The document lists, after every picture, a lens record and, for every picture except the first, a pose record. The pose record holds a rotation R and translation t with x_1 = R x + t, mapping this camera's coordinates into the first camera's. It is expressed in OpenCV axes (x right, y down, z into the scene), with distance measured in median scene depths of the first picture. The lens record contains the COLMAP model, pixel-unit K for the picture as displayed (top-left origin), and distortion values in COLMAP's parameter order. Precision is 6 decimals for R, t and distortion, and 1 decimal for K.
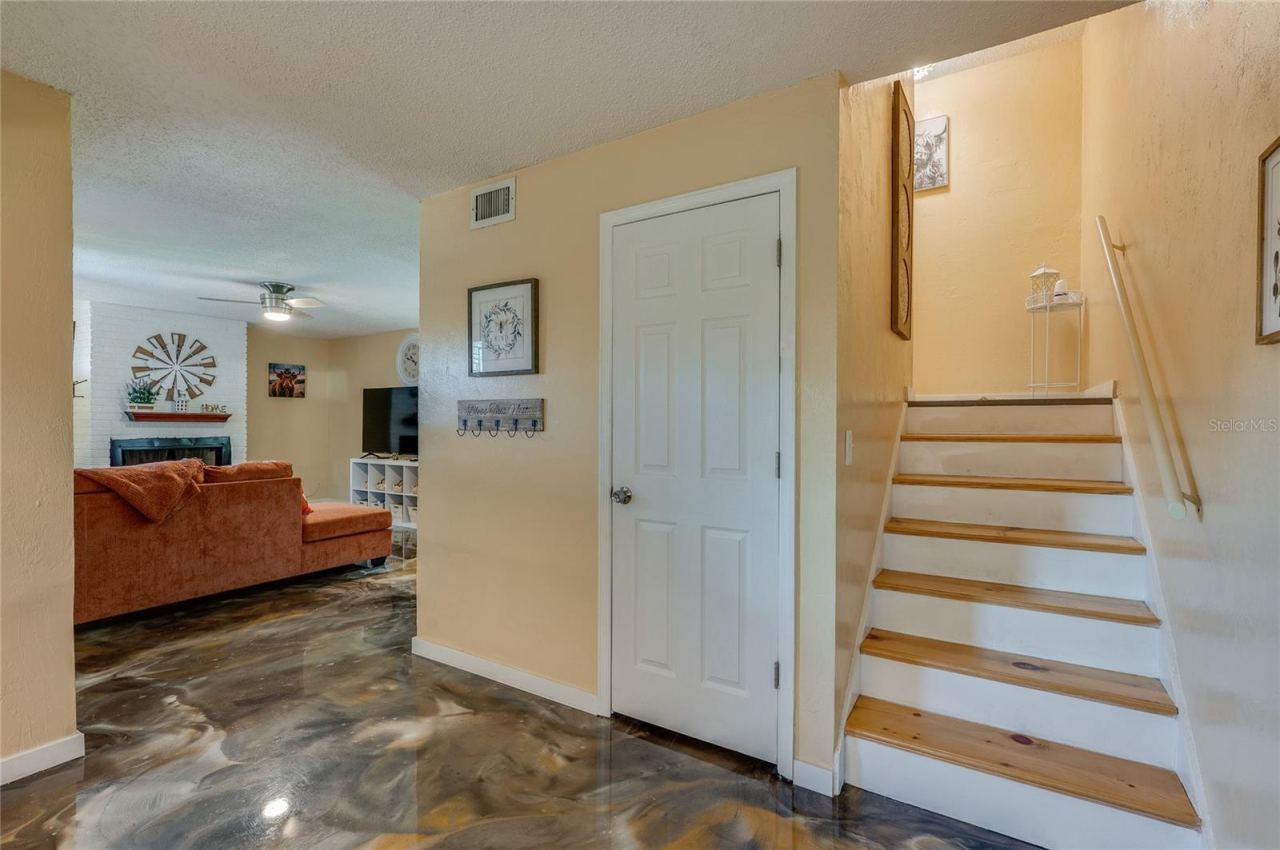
lens RADIAL K [[565.3, 0, 640.0], [0, 565.3, 425.0], [0, 0, 1]] dist [-0.002010, -0.000073]
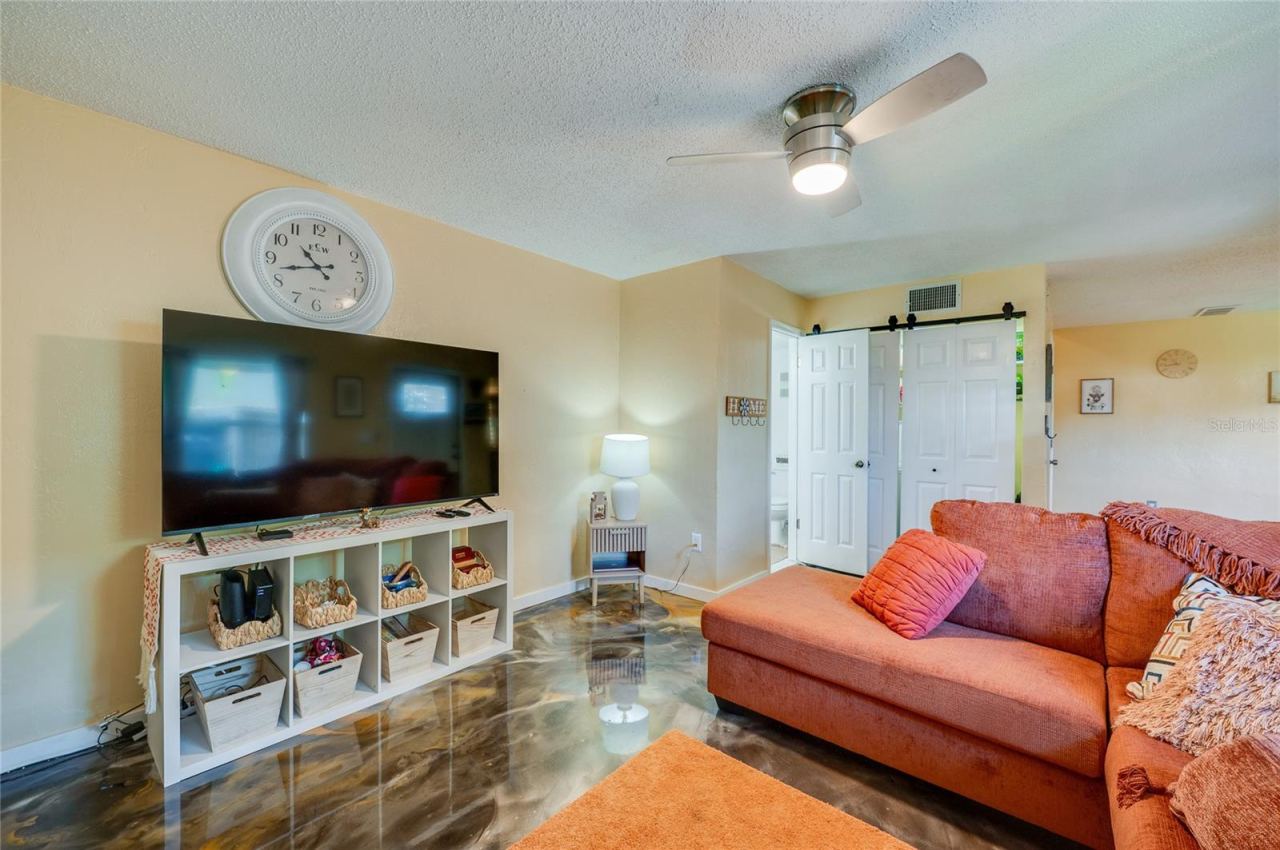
lens RADIAL K [[505.9, 0, 640.0], [0, 505.9, 425.0], [0, 0, 1]] dist [-0.026359, -0.000077]
pose [[0.148704, -0.004397, 0.988872, -0.830253], [-0.003226, 0.999983, 0.004931, -0.009344], [-0.988876, -0.003924, 0.148688, 0.869882]]
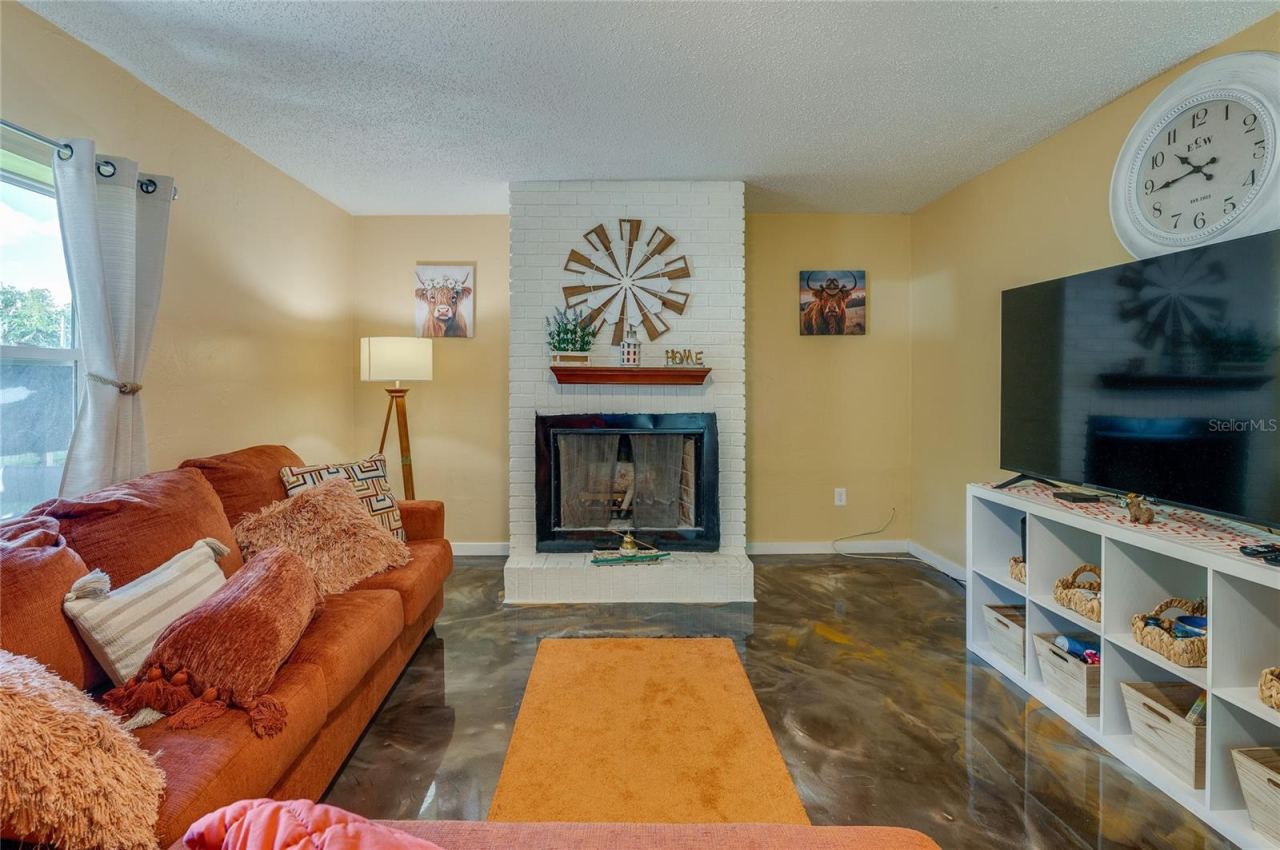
lens RADIAL K [[564.6, 0, 613.9], [0, 564.6, 378.6], [0, 0, 1]] dist [-0.014831, 0.000210]
pose [[0.532322, -0.008486, -0.846500, -0.381820], [0.000944, 0.999955, -0.009431, -0.006067], [0.846542, 0.004221, 0.532306, 0.717758]]
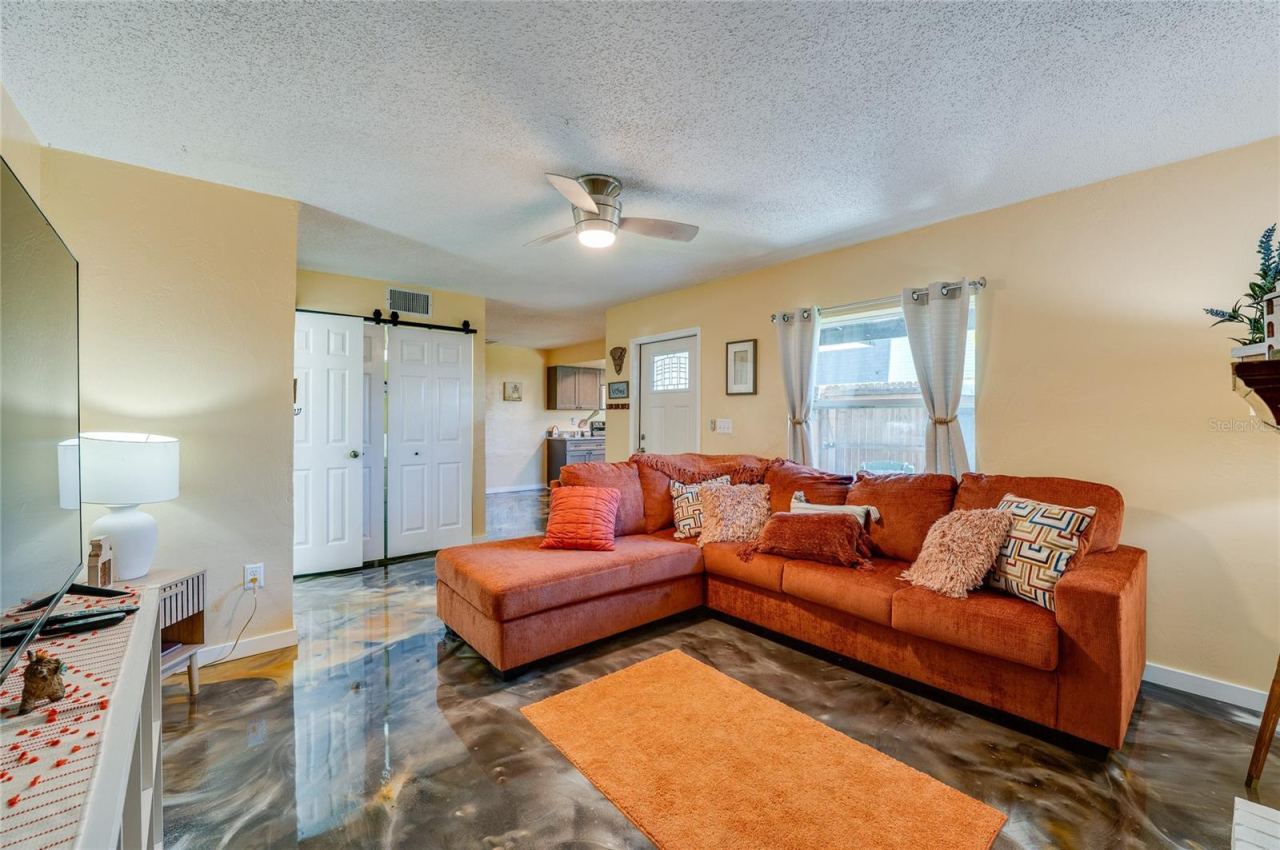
lens RADIAL K [[513.9, 0, 640.0], [0, 513.9, 425.0], [0, 0, 1]] dist [-0.014268, -0.000148]
pose [[-0.952038, -0.010843, 0.305787, -0.682183], [-0.004559, 0.999764, 0.021256, -0.009340], [-0.305945, 0.018842, -0.951863, 1.203951]]
